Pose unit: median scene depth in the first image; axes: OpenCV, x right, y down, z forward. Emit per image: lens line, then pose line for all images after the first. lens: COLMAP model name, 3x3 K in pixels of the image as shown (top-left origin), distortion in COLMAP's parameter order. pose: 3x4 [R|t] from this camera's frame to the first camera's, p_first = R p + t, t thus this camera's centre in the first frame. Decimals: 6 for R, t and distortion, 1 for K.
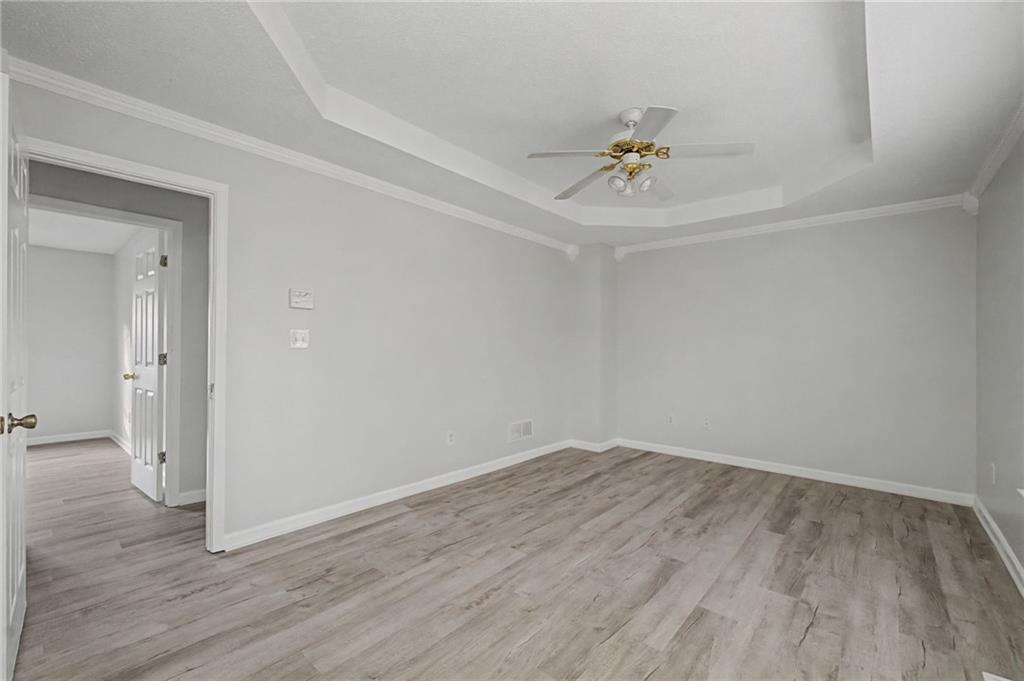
lens RADIAL K [[436.5, 0, 507.5], [0, 436.5, 343.1], [0, 0, 1]] dist [0.001098, 0.001519]
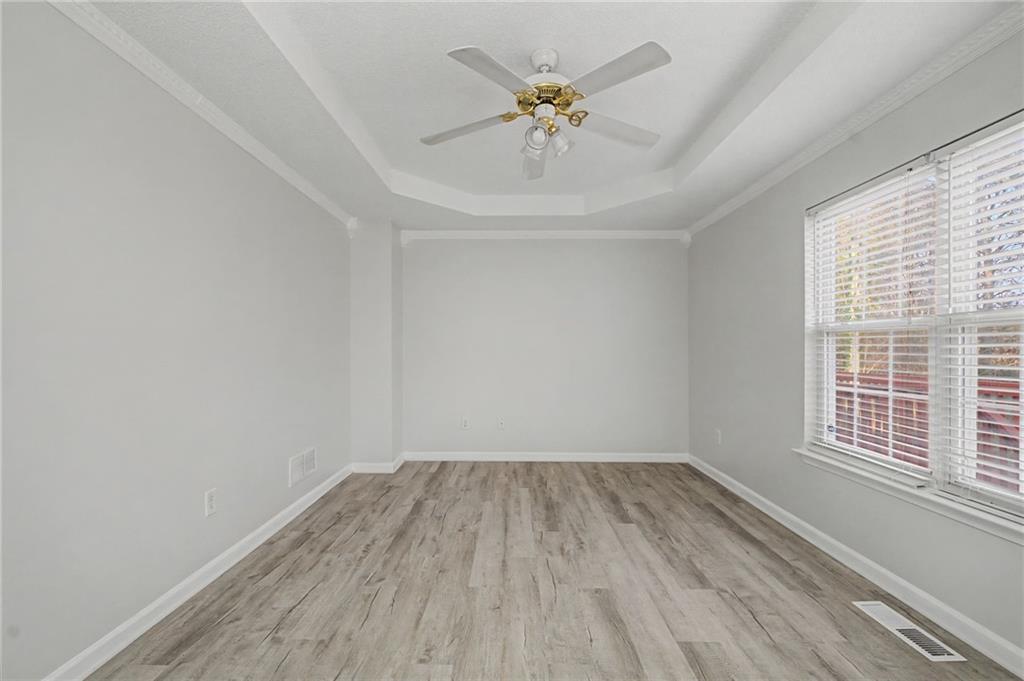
lens RADIAL K [[436.5, 0, 511.3], [0, 436.5, 343.6], [0, 0, 1]] dist [0.001098, 0.001519]
pose [[0.761861, -0.001032, 0.647740, -0.258005], [-0.000808, 0.999996, 0.002543, 0.003764], [-0.647740, -0.002461, 0.761858, 0.373815]]
